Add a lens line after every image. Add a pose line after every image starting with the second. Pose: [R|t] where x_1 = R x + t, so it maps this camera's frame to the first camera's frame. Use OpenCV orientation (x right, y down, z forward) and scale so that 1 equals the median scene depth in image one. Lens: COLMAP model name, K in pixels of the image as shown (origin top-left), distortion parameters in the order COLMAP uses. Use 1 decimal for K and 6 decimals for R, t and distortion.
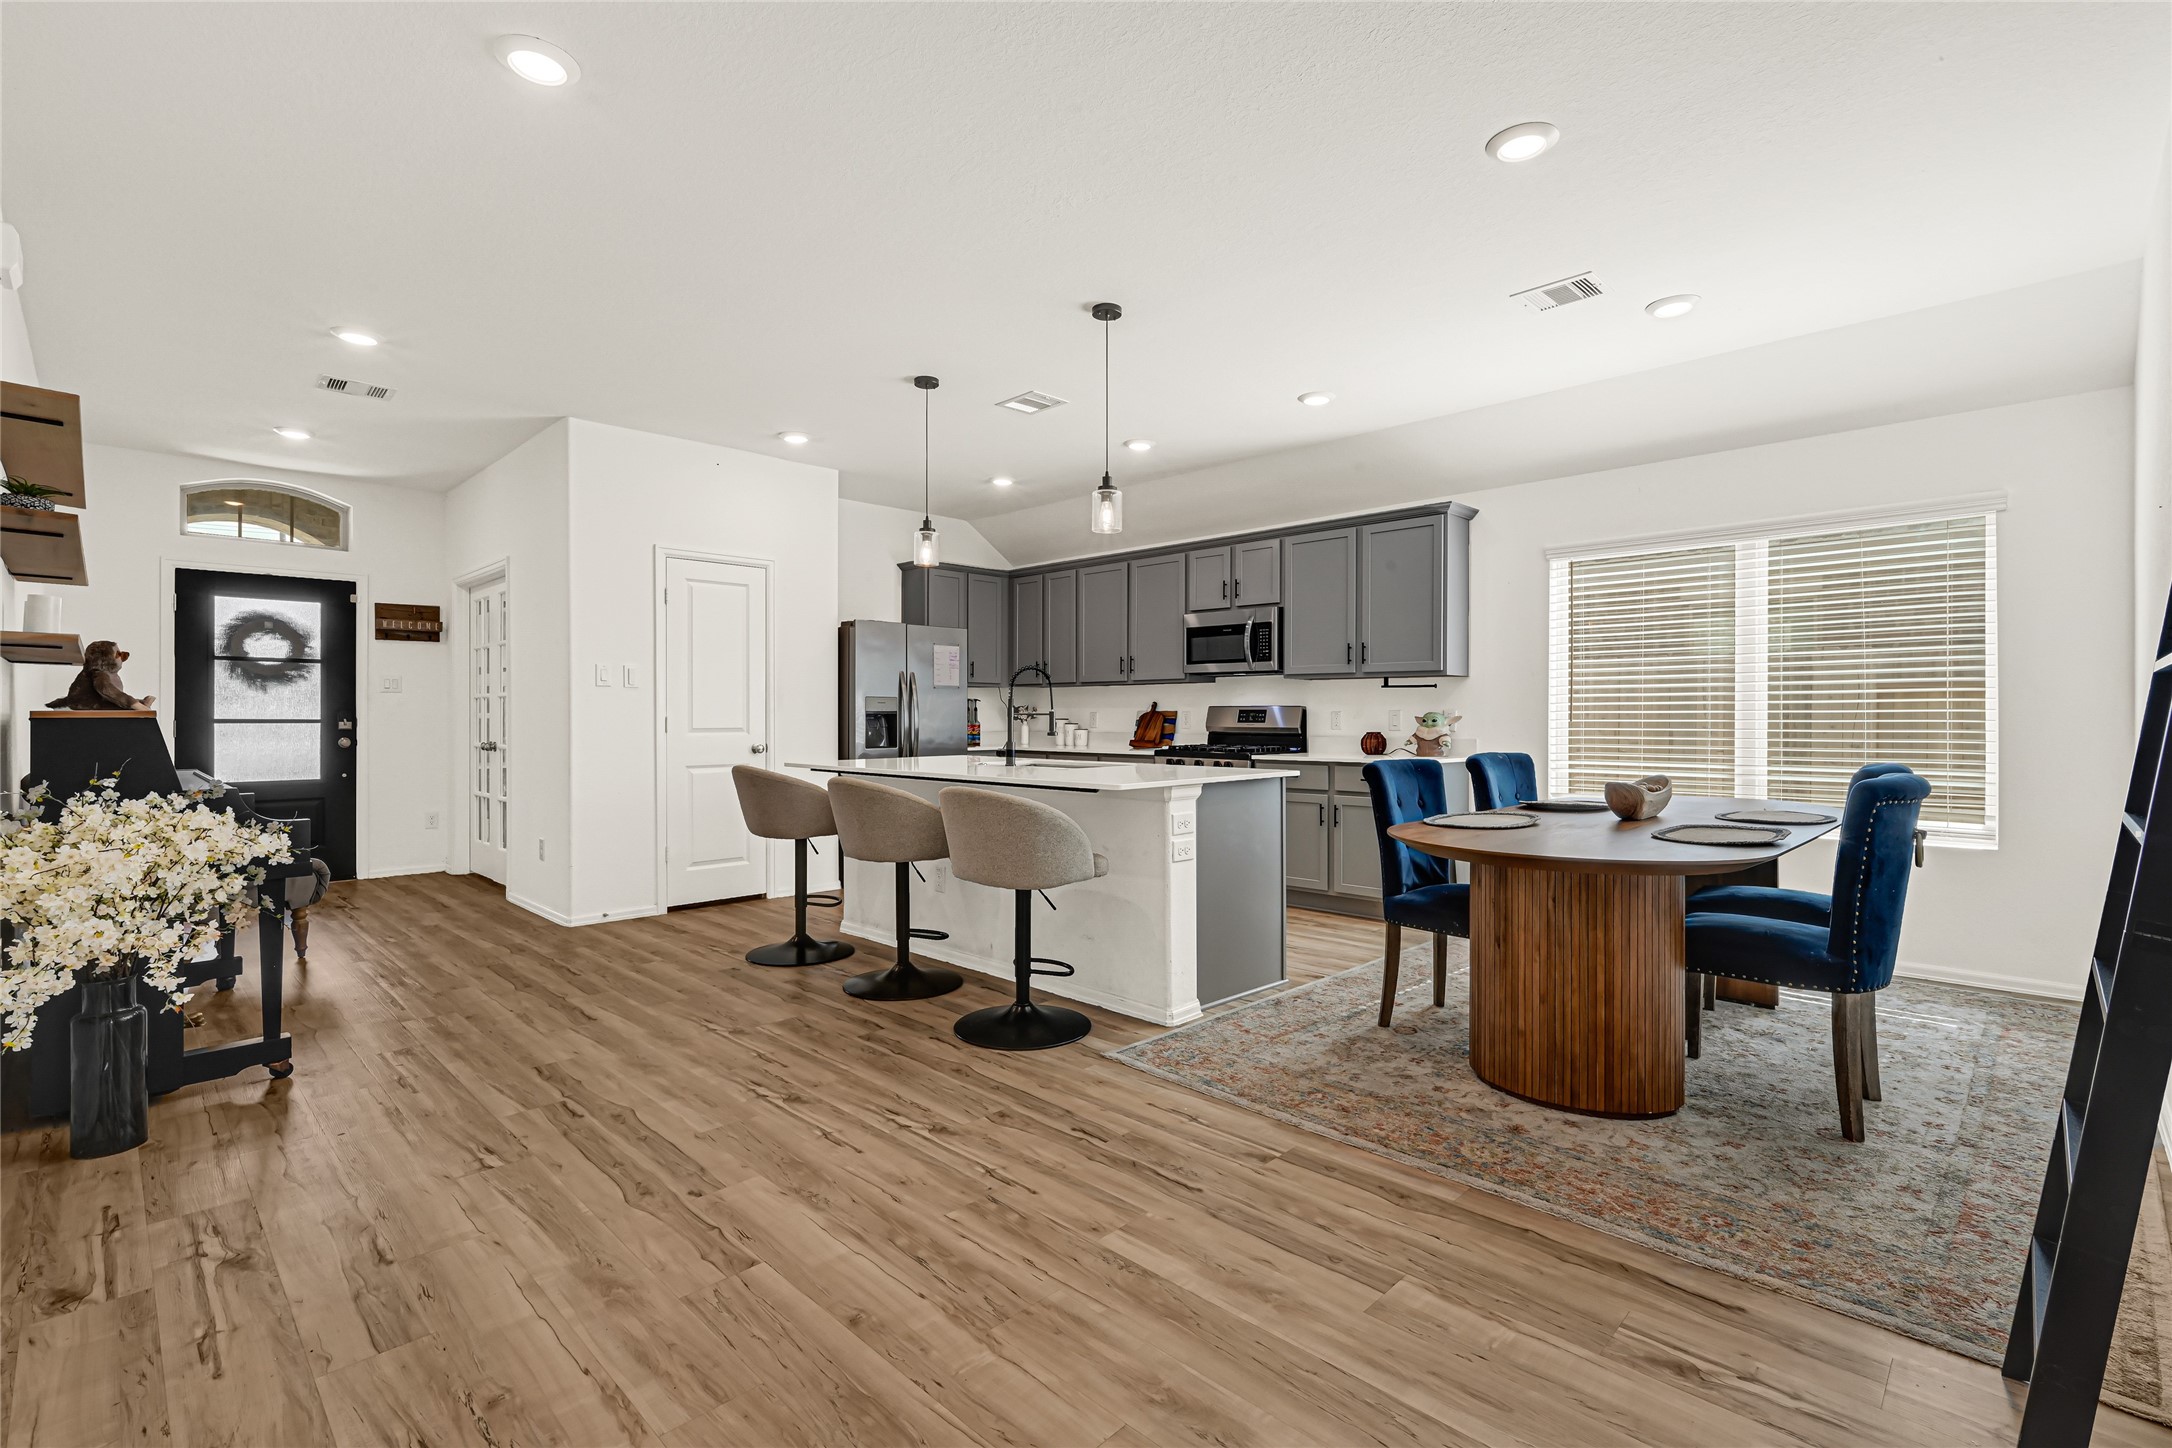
lens RADIAL K [[964.7, 0, 1082.2], [0, 964.7, 708.9], [0, 0, 1]] dist [-0.002277, 0.000088]
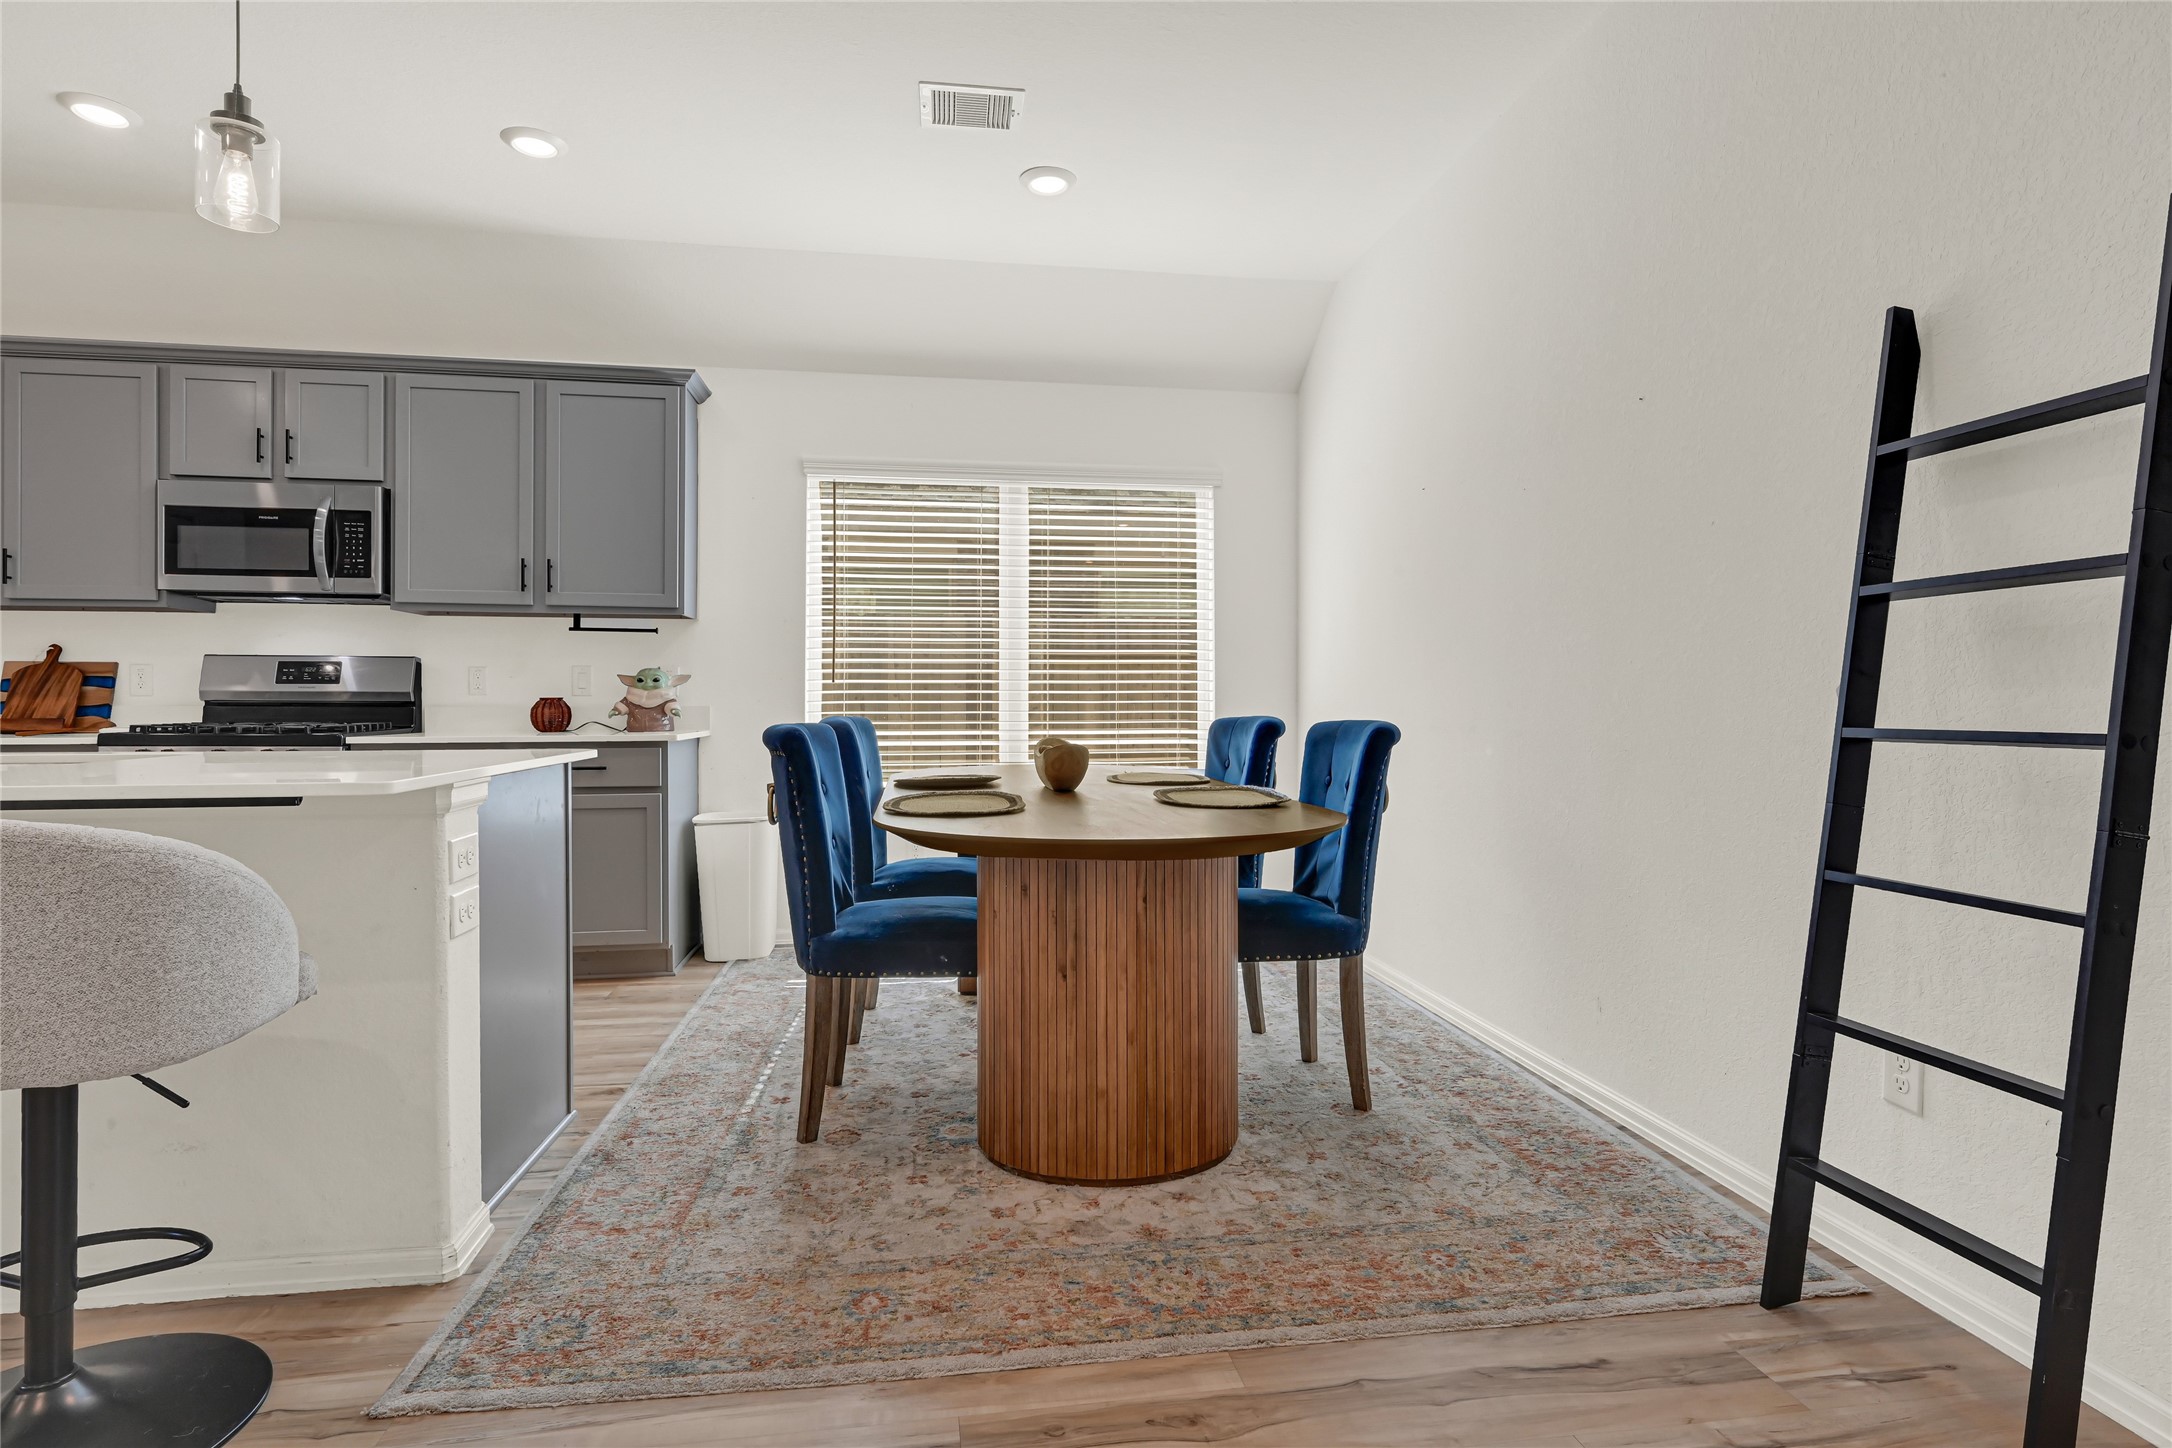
lens RADIAL K [[1139.1, 0, 1079.1], [0, 1139.1, 703.0], [0, 0, 1]] dist [0.006431, -0.005916]
pose [[0.595672, -0.001474, 0.803227, -0.115301], [-0.005728, 0.999965, 0.006083, 0.022023], [-0.803208, -0.008225, 0.595642, 0.259669]]
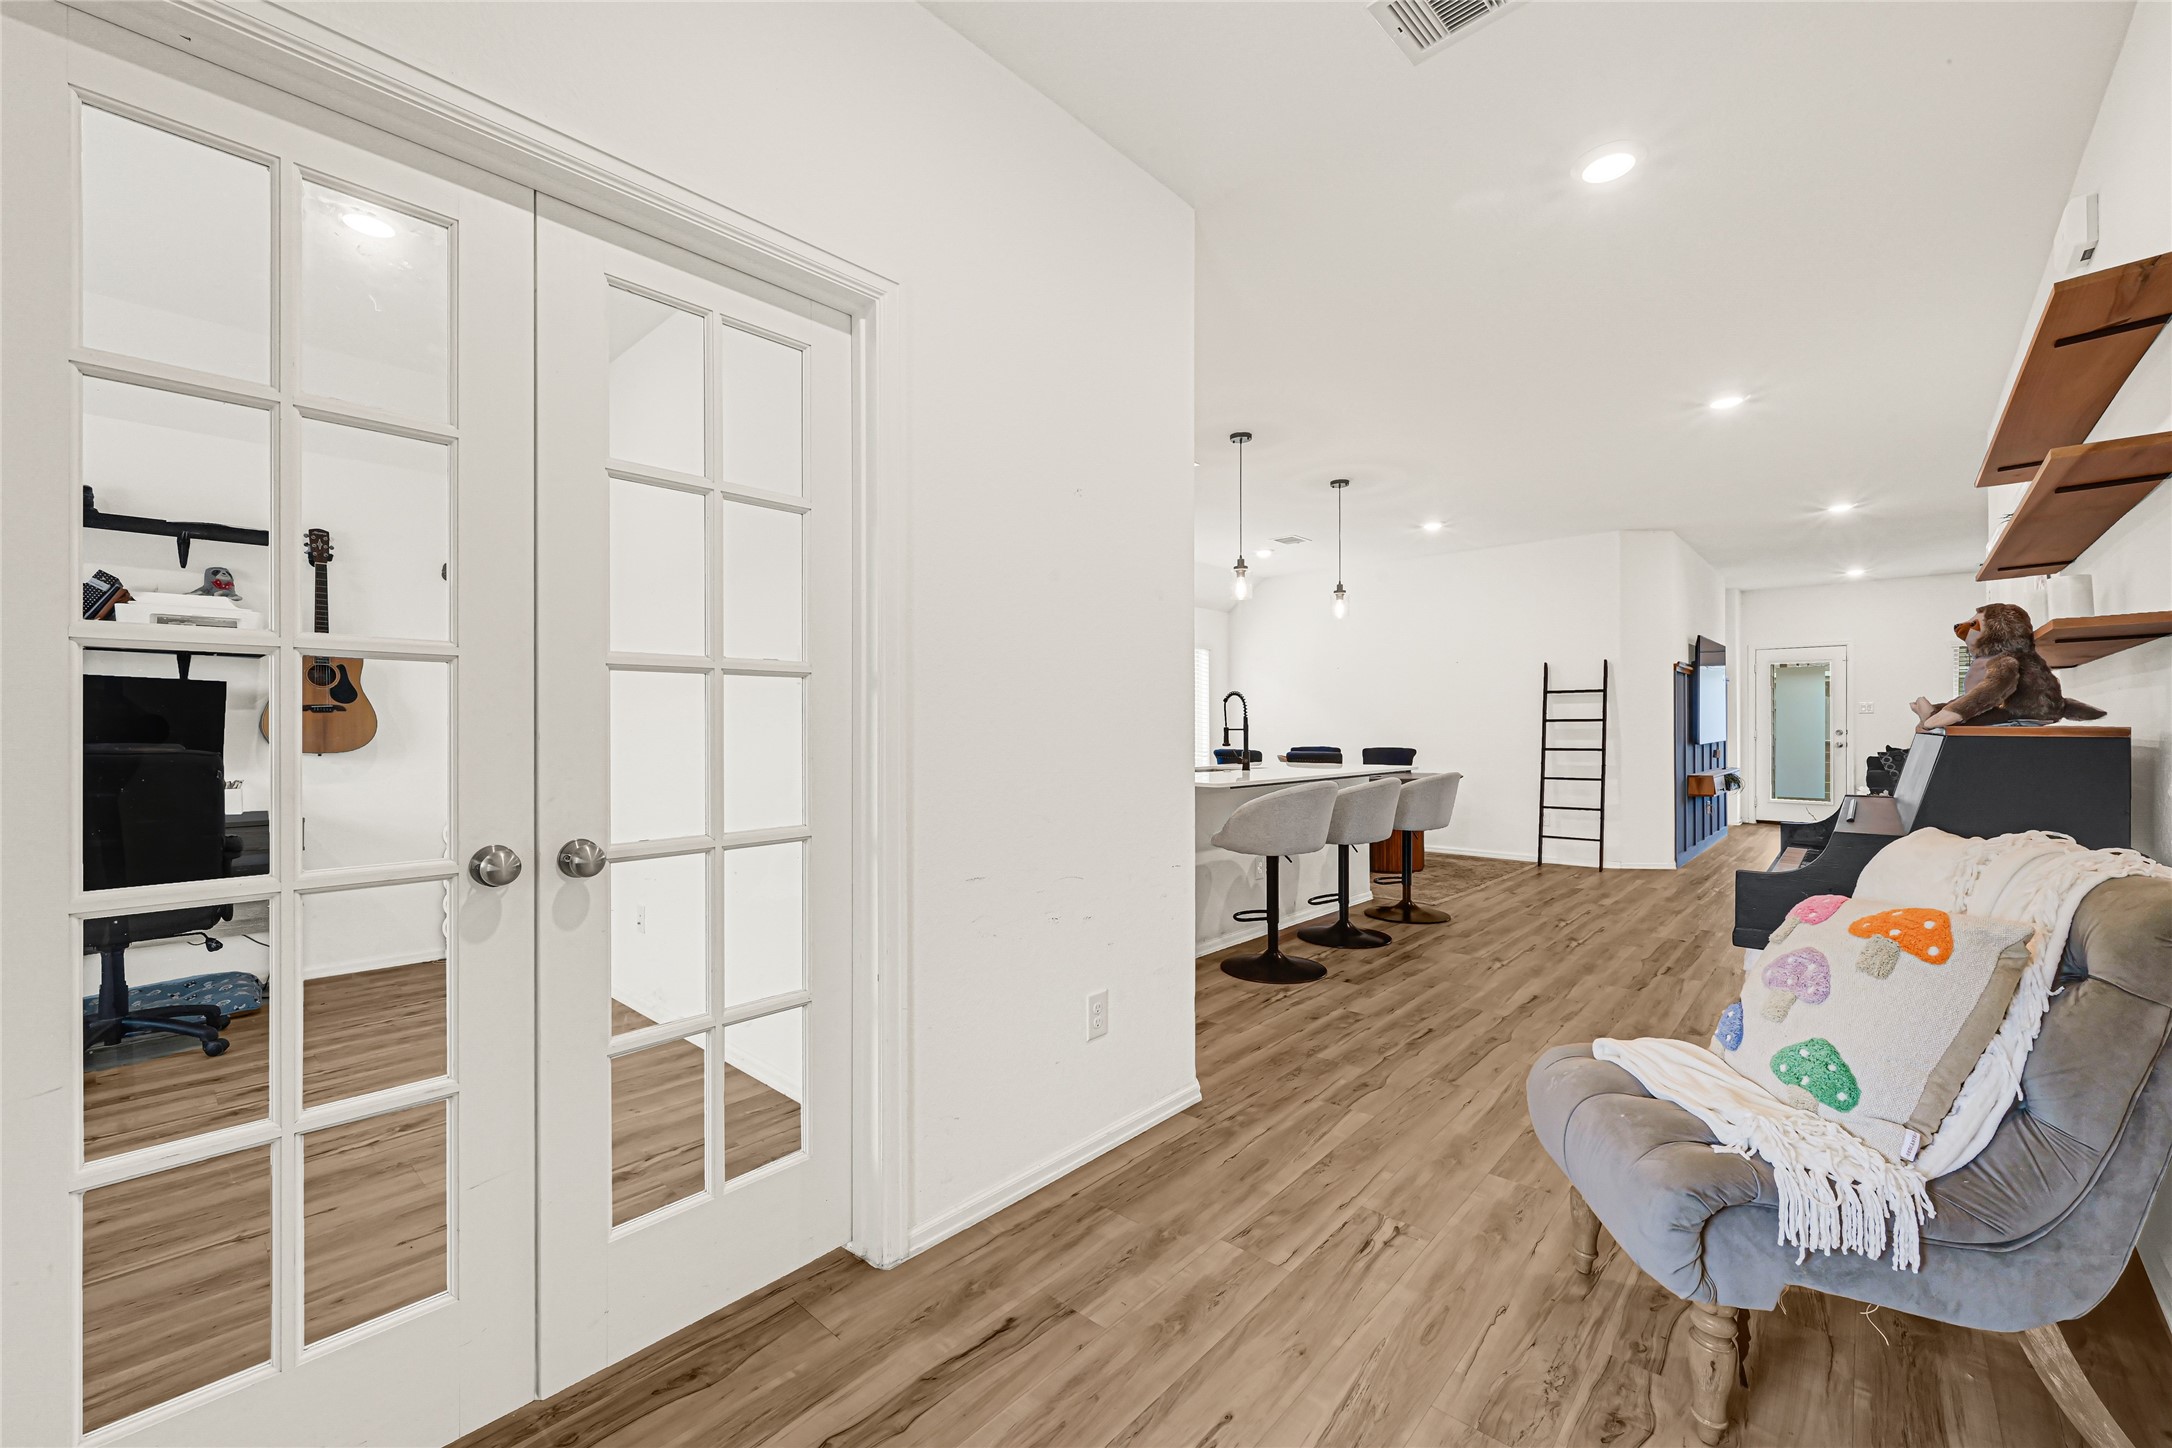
lens RADIAL K [[889.8, 0, 1078.8], [0, 889.8, 725.1], [0, 0, 1]] dist [-0.002004, 0.000176]
pose [[-0.039298, 0.004372, 0.999218, -1.000721], [-0.005337, 0.999975, -0.004585, 0.005157], [-0.999213, -0.005513, -0.039274, 1.029163]]
